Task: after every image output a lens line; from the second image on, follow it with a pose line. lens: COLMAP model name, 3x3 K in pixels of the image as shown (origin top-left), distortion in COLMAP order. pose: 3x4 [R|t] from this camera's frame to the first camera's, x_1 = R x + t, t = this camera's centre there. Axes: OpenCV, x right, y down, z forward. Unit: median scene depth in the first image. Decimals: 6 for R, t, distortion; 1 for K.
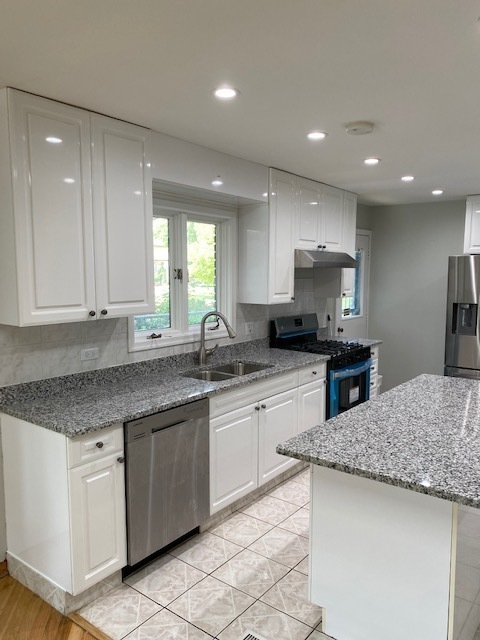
lens RADIAL K [[494.9, 0, 239.4], [0, 494.9, 319.9], [0, 0, 1]] dist [0.048495, -0.039625]
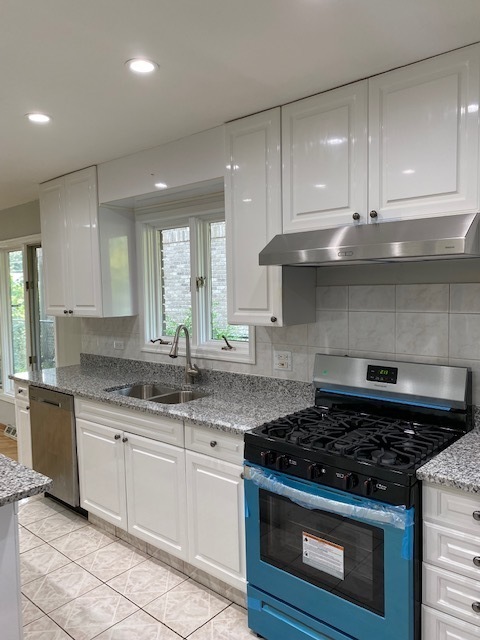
lens RADIAL K [[494.9, 0, 240.6], [0, 494.9, 322.2], [0, 0, 1]] dist [0.048495, -0.039625]
pose [[-0.088848, 0.071929, -0.993445, 0.937597], [-0.072189, 0.994301, 0.078447, -0.113419], [0.993426, 0.078686, -0.083149, 1.371477]]
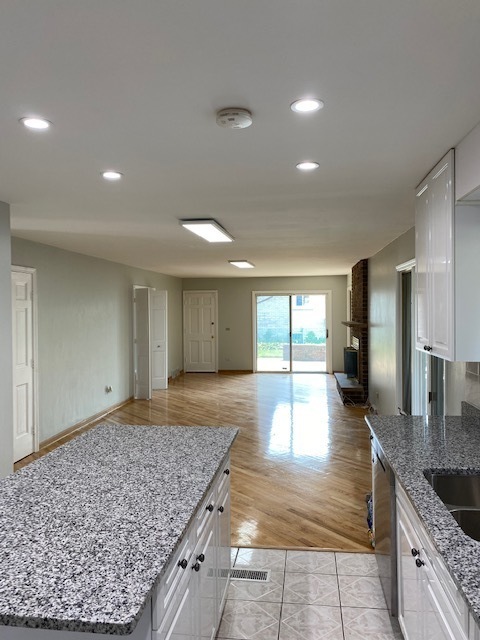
lens RADIAL K [[494.9, 0, 244.9], [0, 494.9, 315.8], [0, 0, 1]] dist [0.048495, -0.039625]
pose [[-0.862494, 0.011603, -0.505935, 0.529794], [-0.041691, 0.994710, 0.093887, -0.145276], [0.504348, 0.102070, -0.857447, 1.471187]]
